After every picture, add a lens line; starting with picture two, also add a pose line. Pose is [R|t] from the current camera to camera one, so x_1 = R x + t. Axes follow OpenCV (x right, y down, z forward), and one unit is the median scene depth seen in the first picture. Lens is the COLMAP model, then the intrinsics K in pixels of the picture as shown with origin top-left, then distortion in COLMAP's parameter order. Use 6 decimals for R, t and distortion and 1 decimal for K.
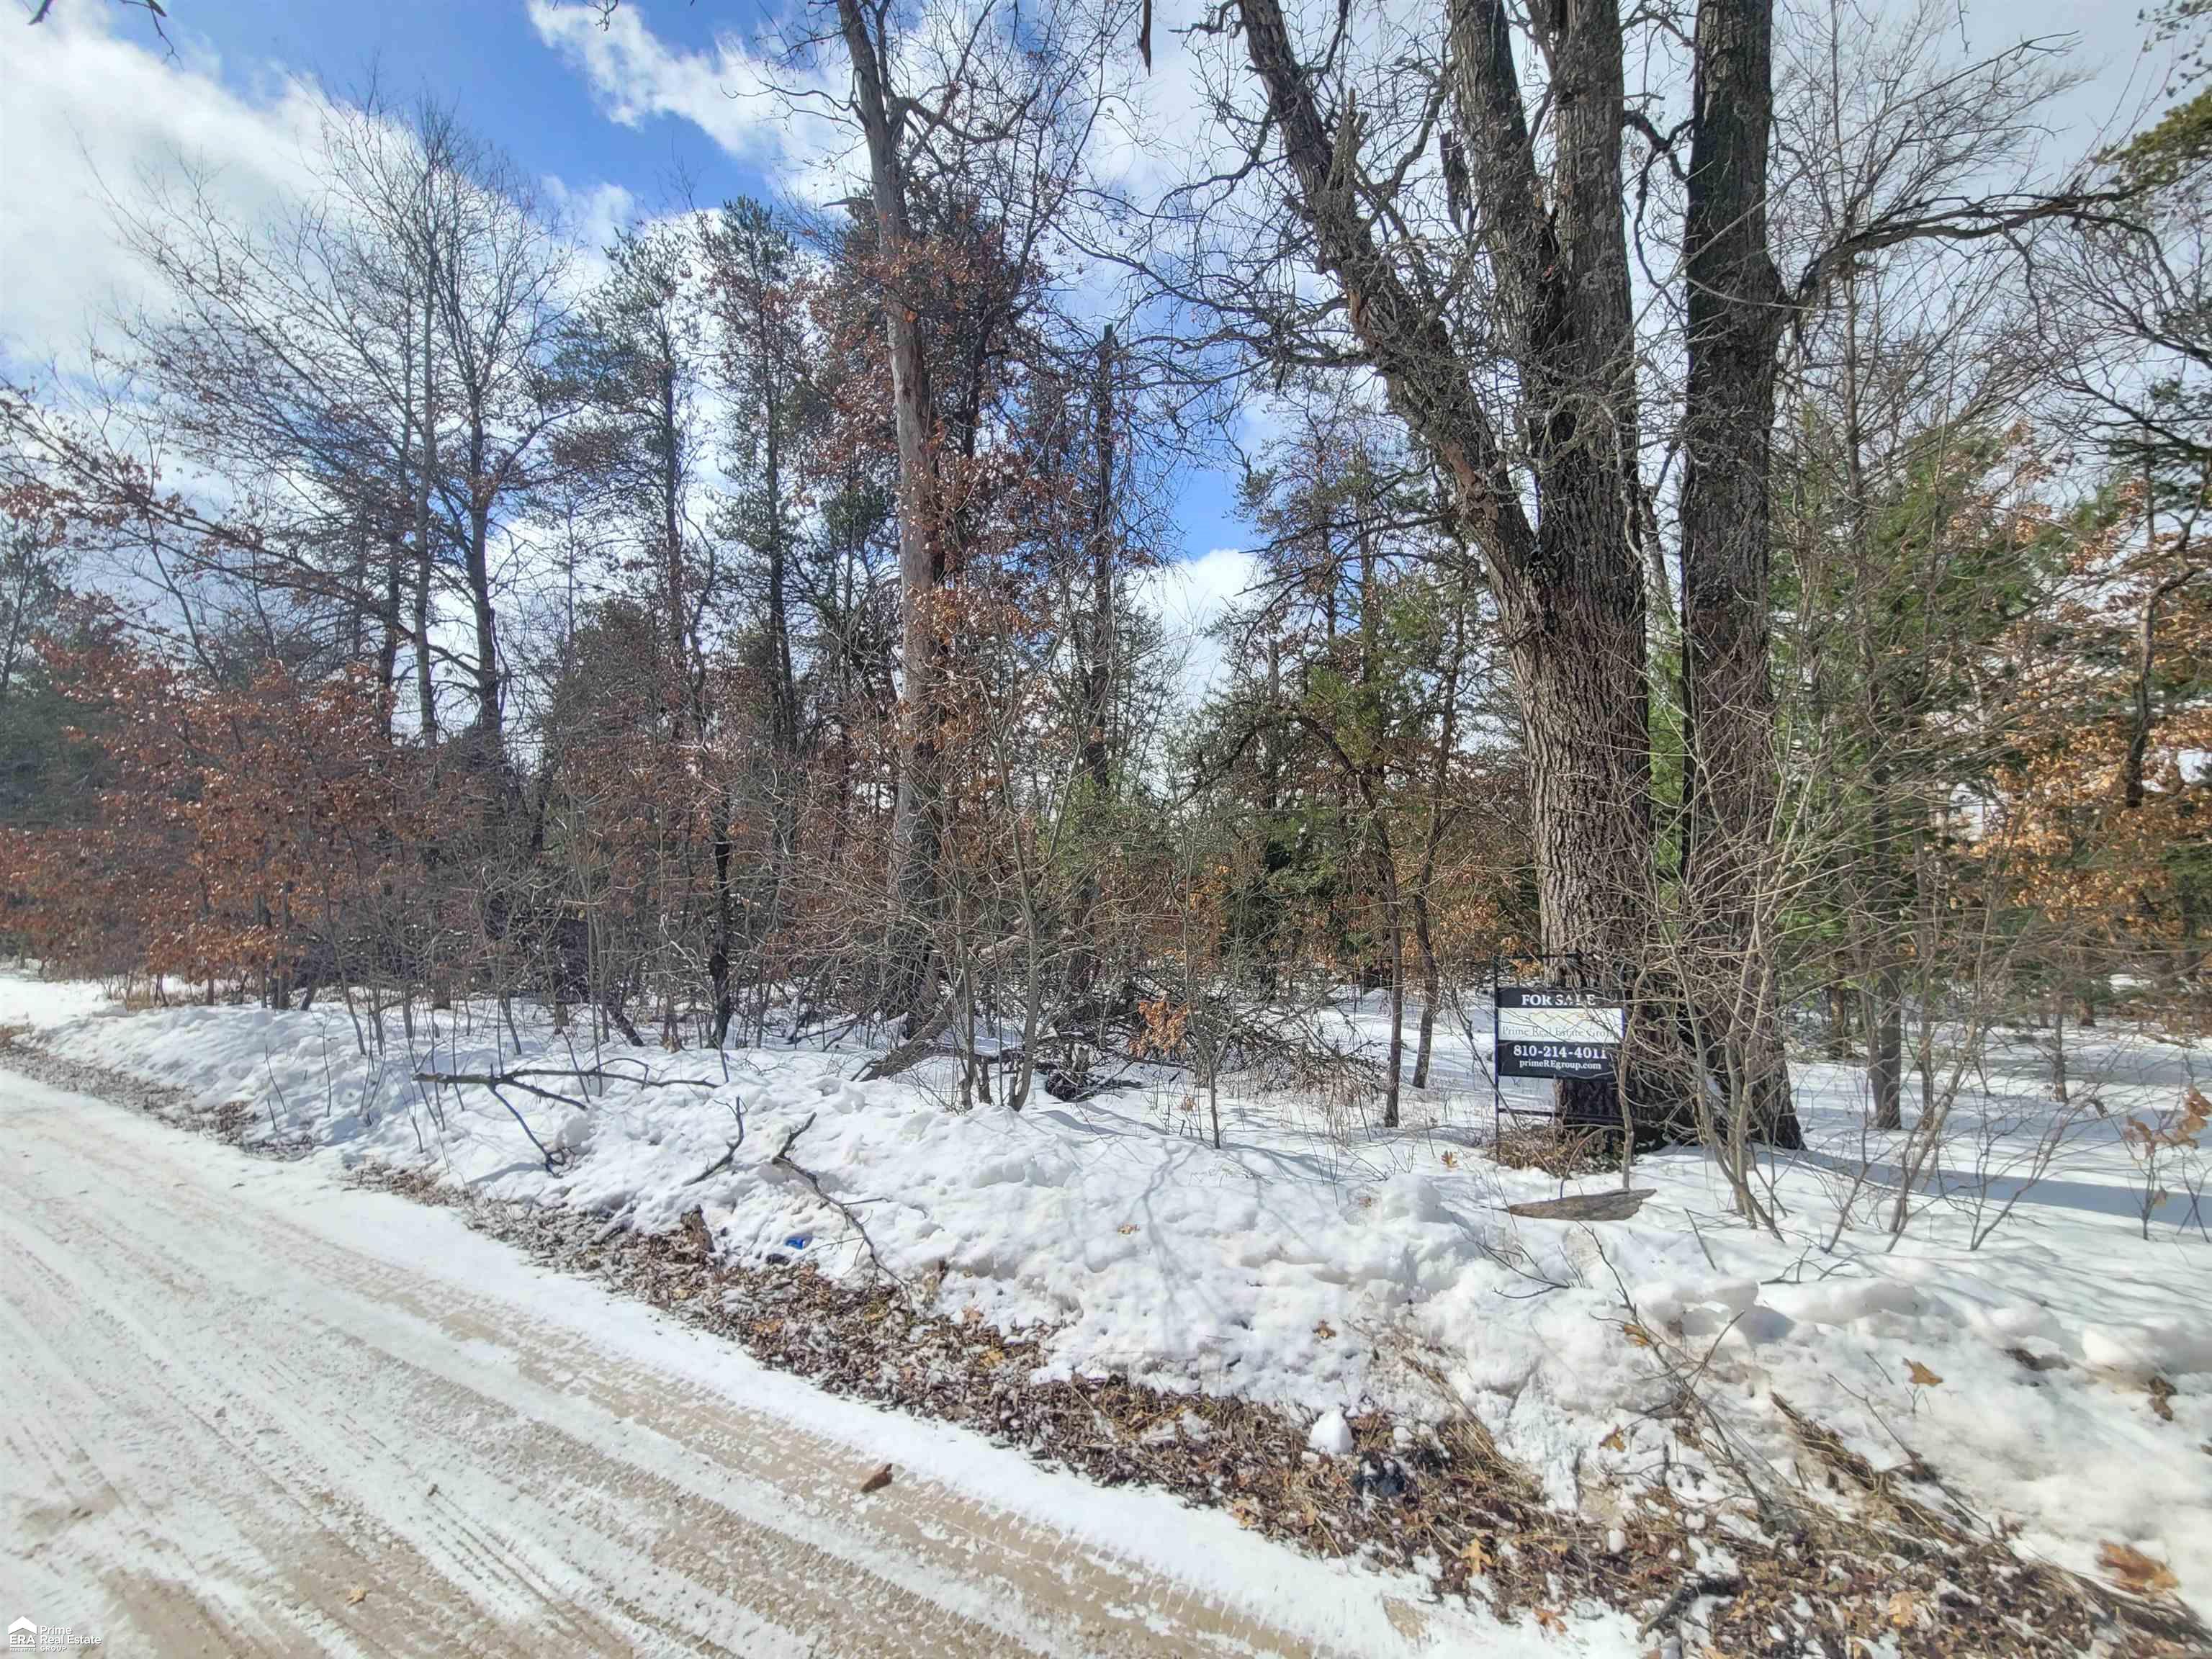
lens RADIAL K [[897.6, 0, 1125.9], [0, 897.6, 820.2], [0, 0, 1]] dist [0.000464, -0.000671]
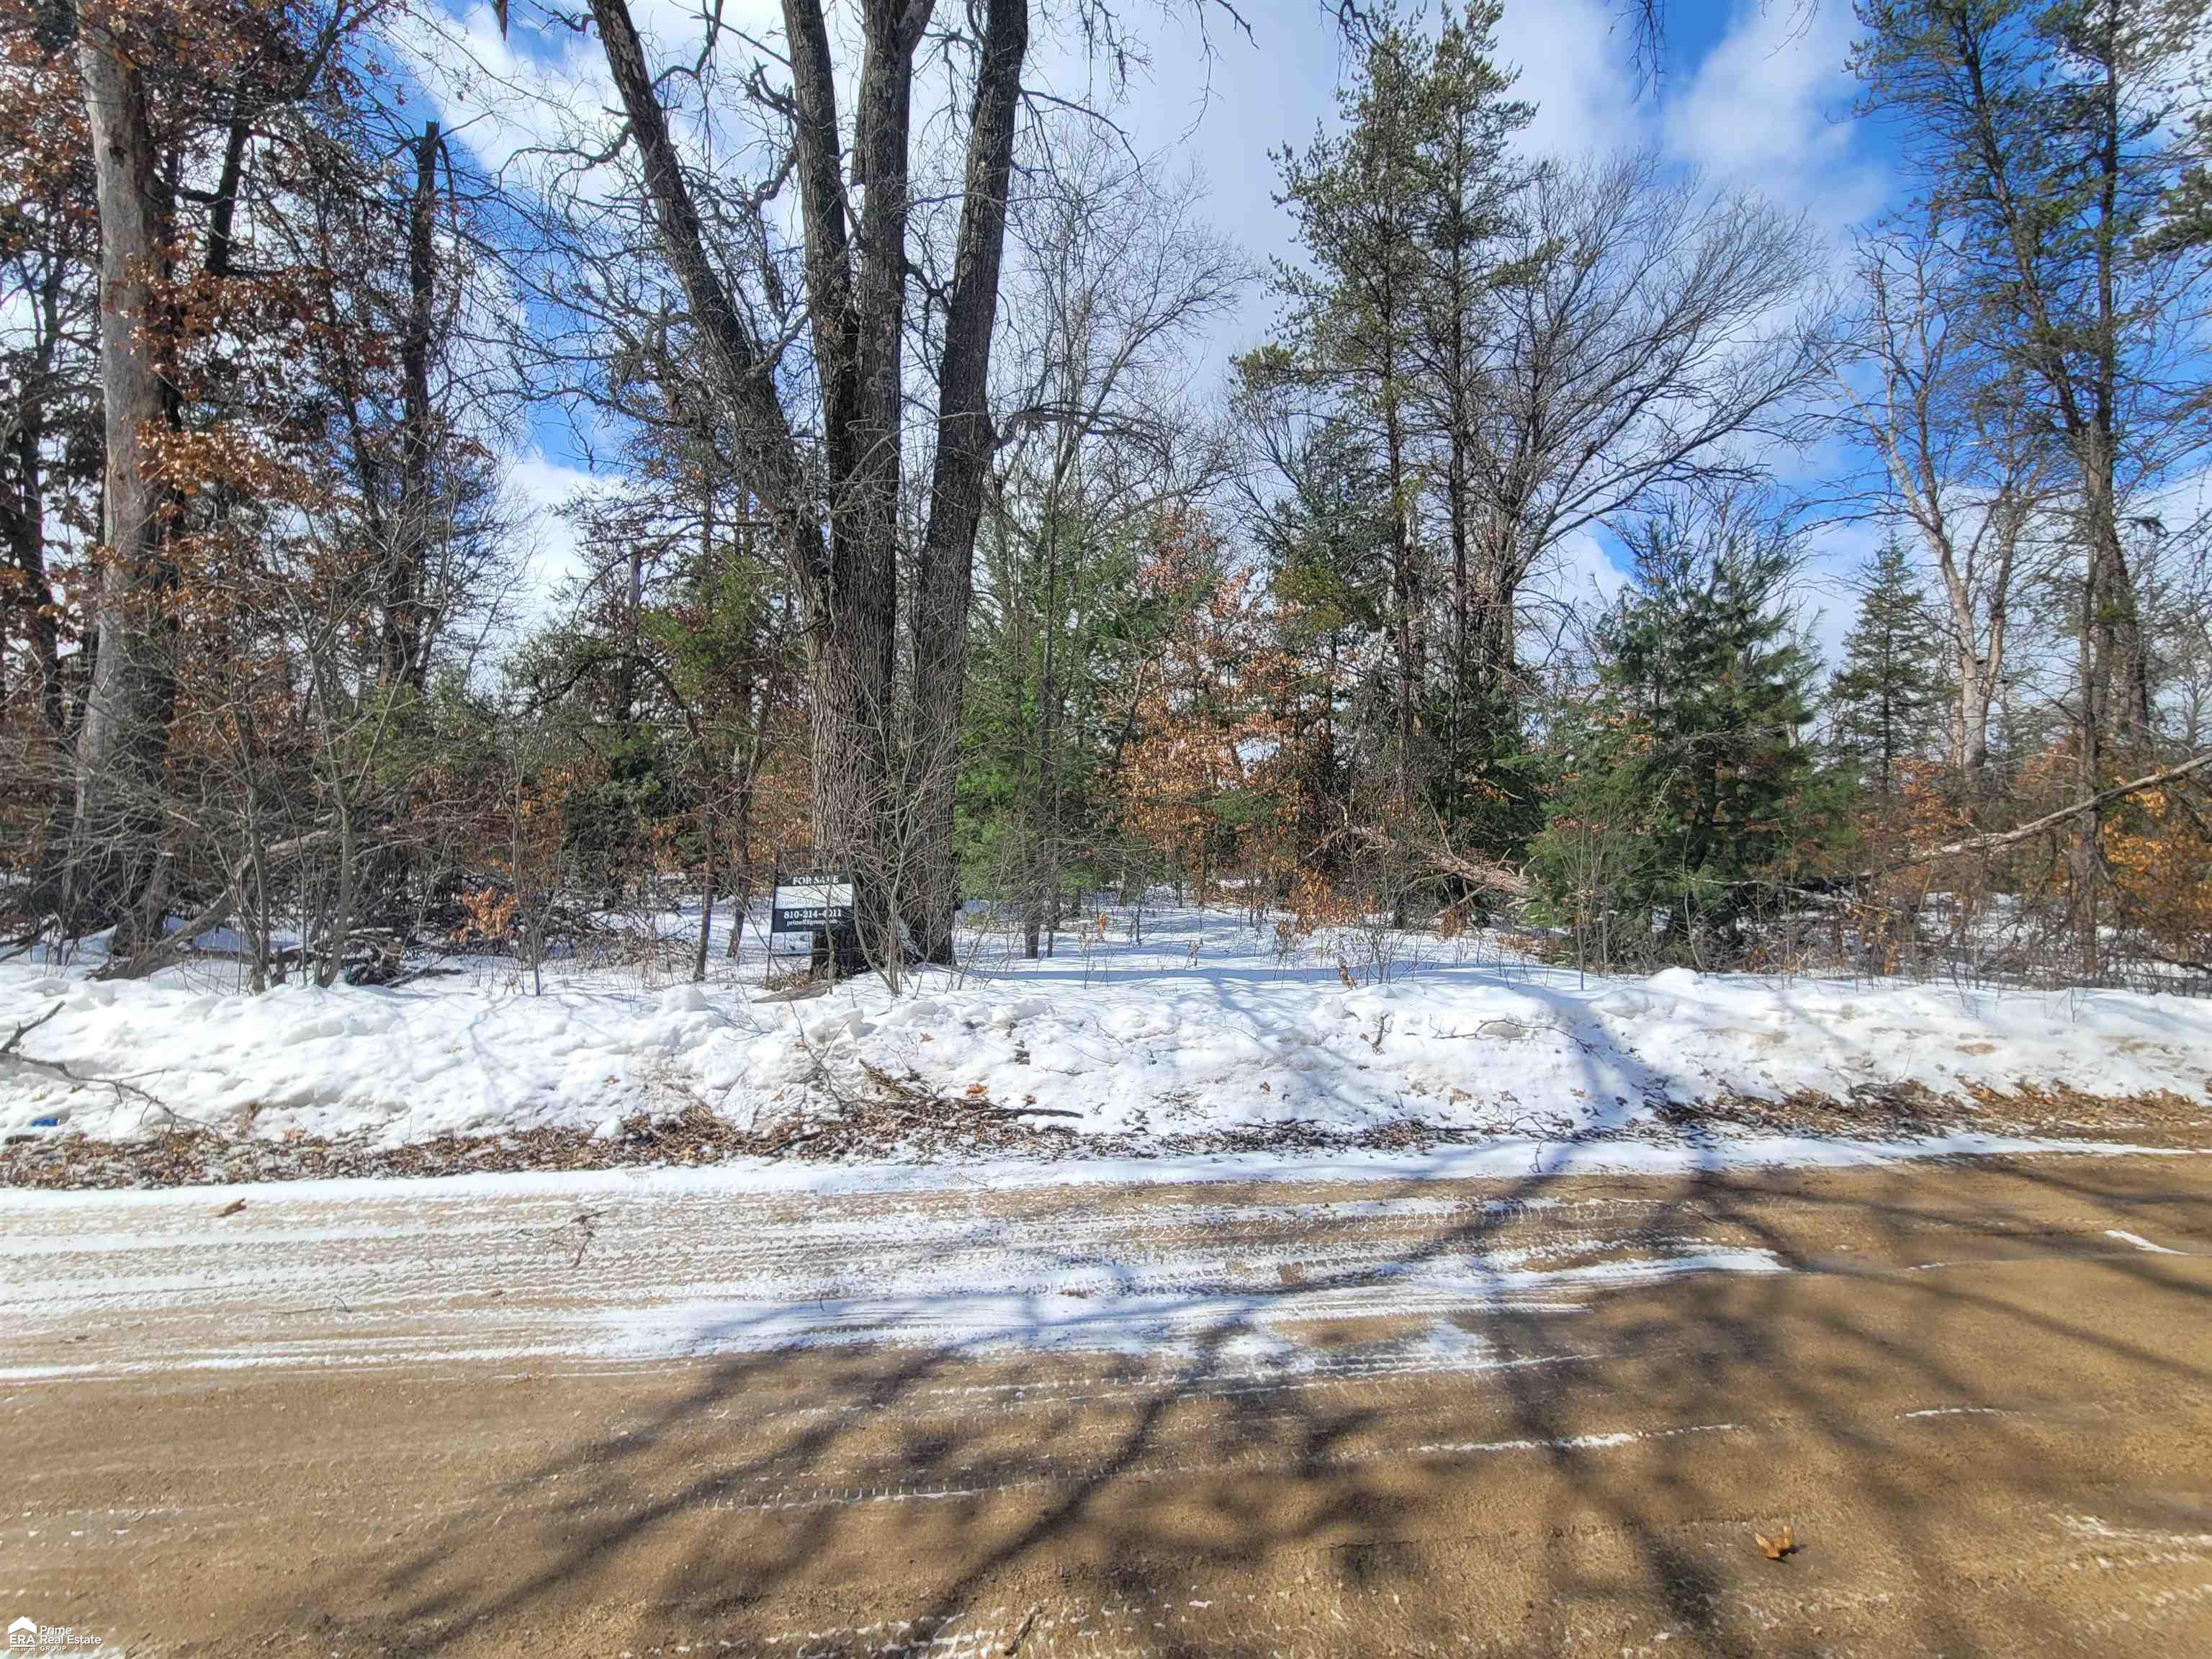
lens RADIAL K [[897.6, 0, 1125.9], [0, 897.6, 820.2], [0, 0, 1]] dist [0.000464, -0.000671]
pose [[0.789002, 0.024557, 0.613900, -0.039331], [-0.080672, 0.994691, 0.063893, -0.049115], [-0.609072, -0.099936, 0.786794, -0.664321]]
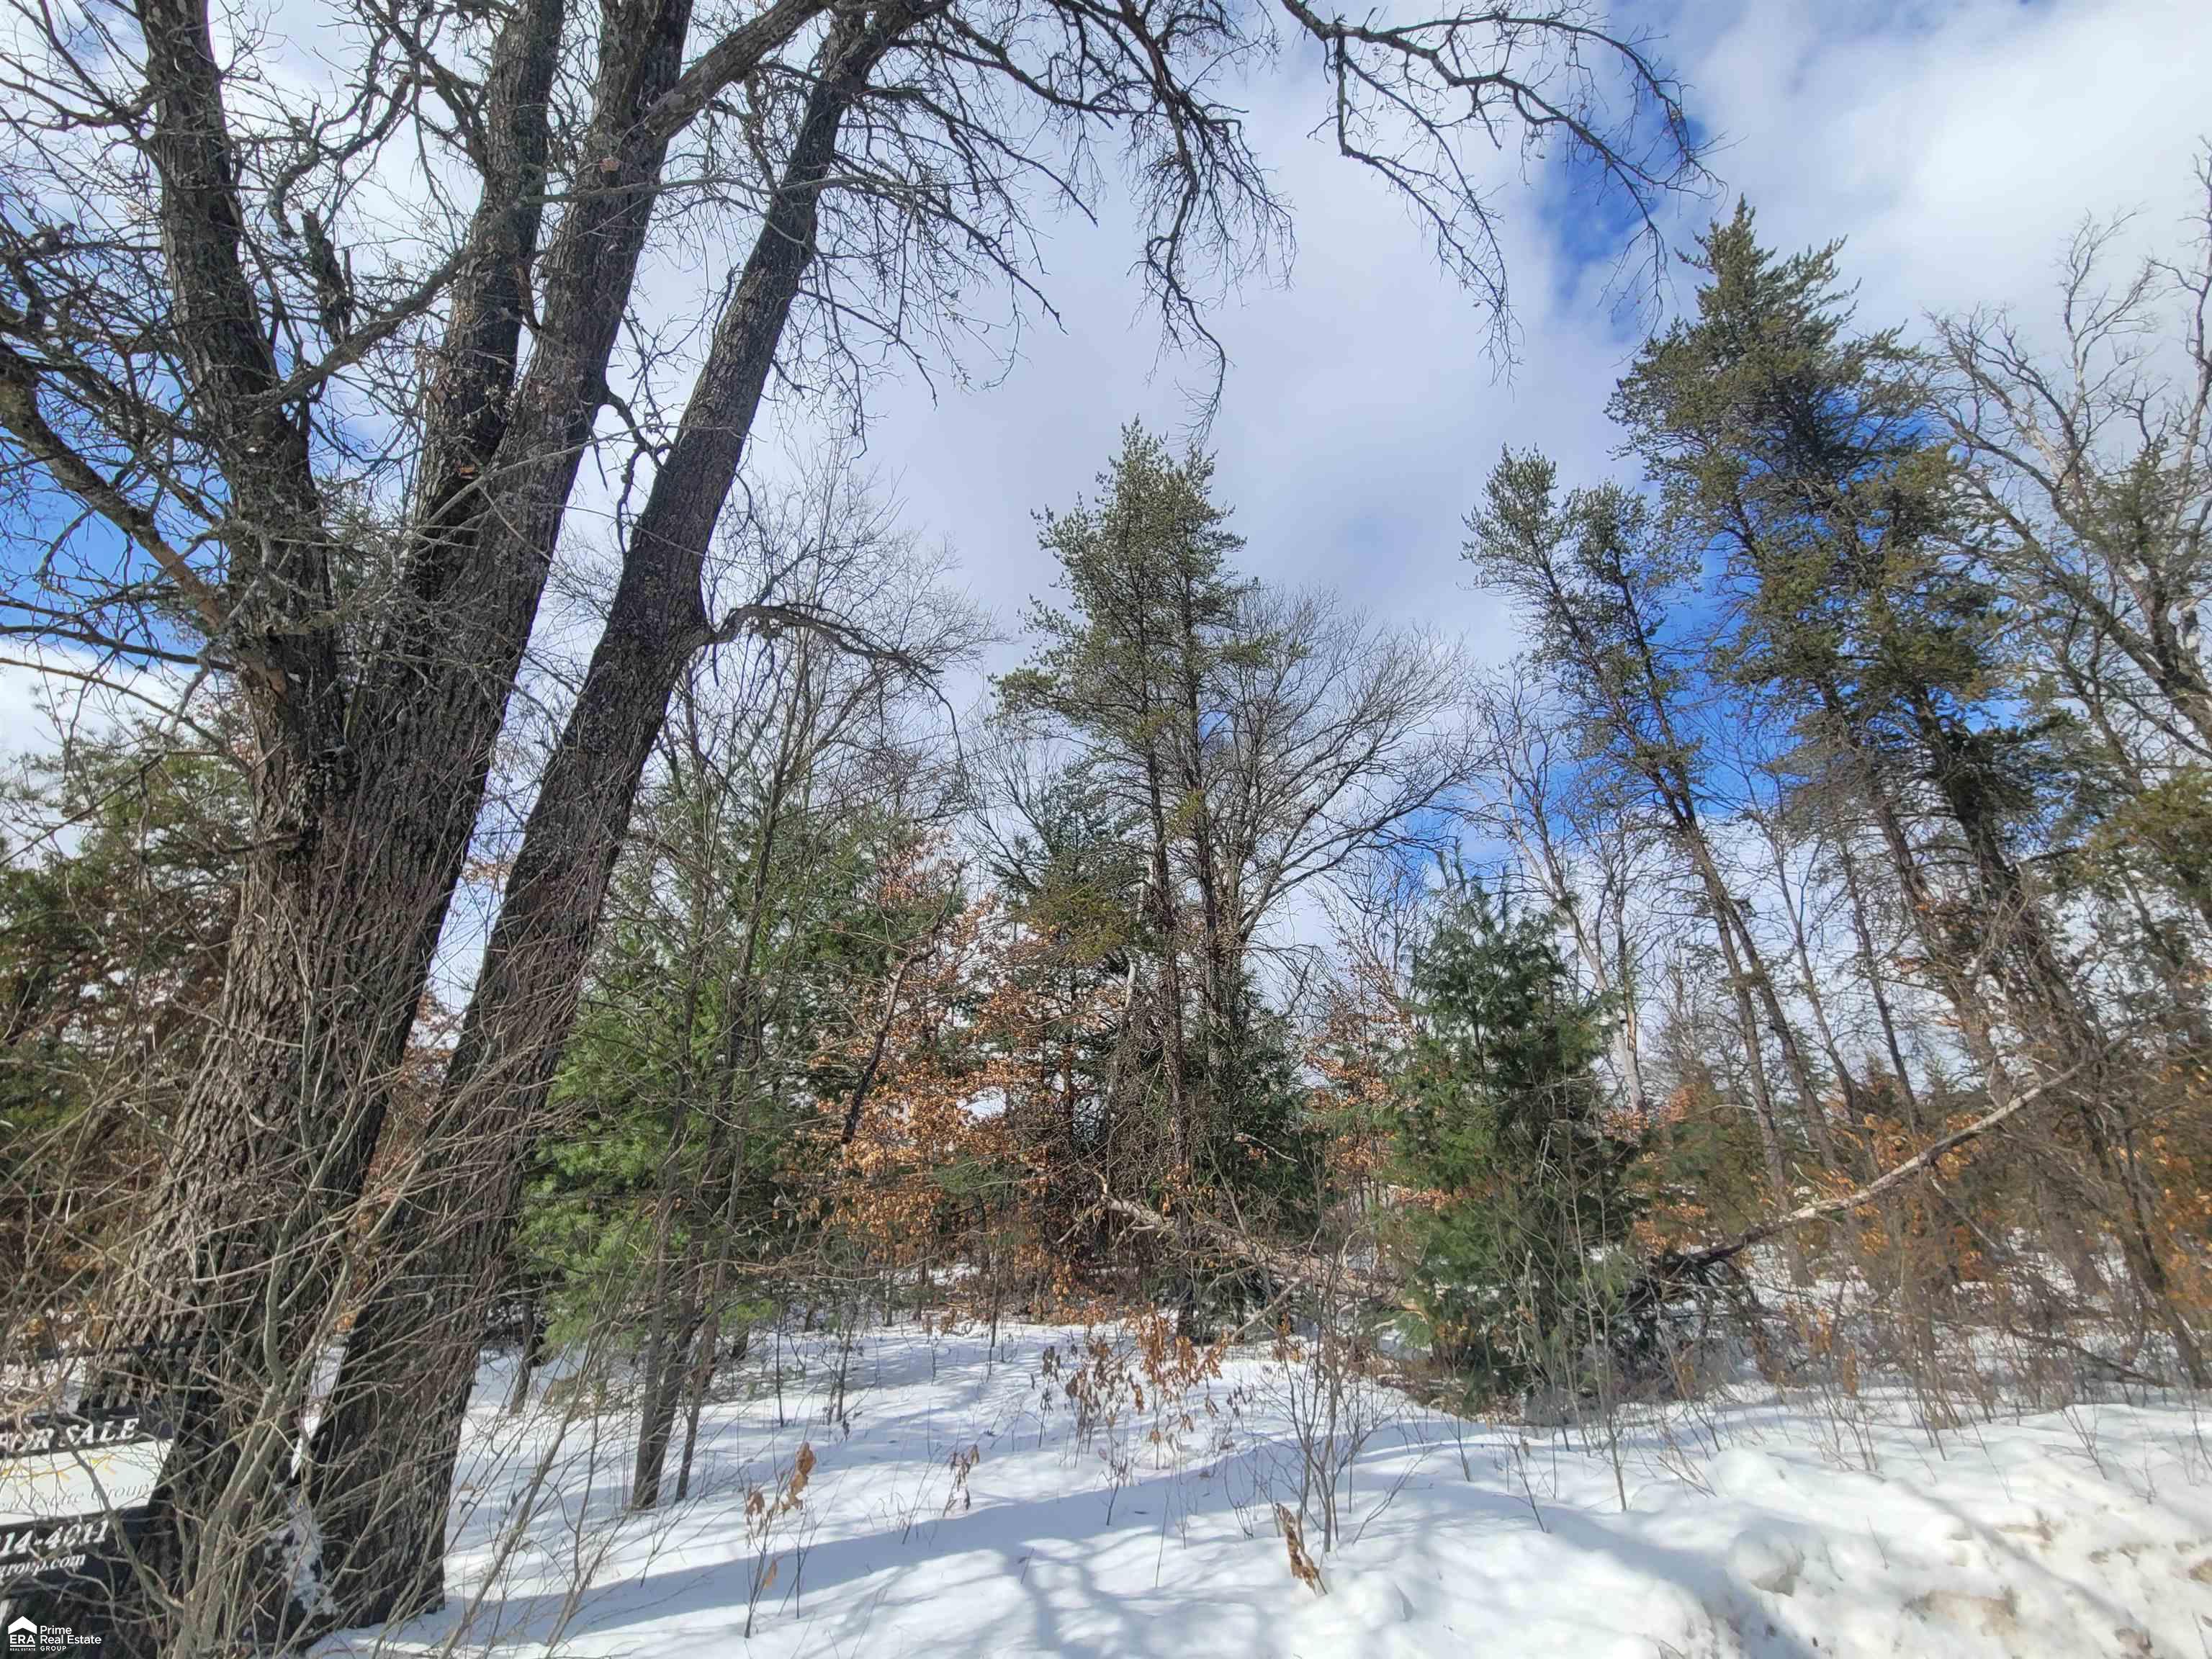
lens RADIAL K [[897.6, 0, 1125.9], [0, 897.6, 820.2], [0, 0, 1]] dist [0.000464, -0.000671]
pose [[0.561963, 0.315610, 0.764583, 0.402867], [-0.068754, 0.938969, -0.337061, -0.050549], [-0.824300, 0.136847, 0.549365, 0.028718]]
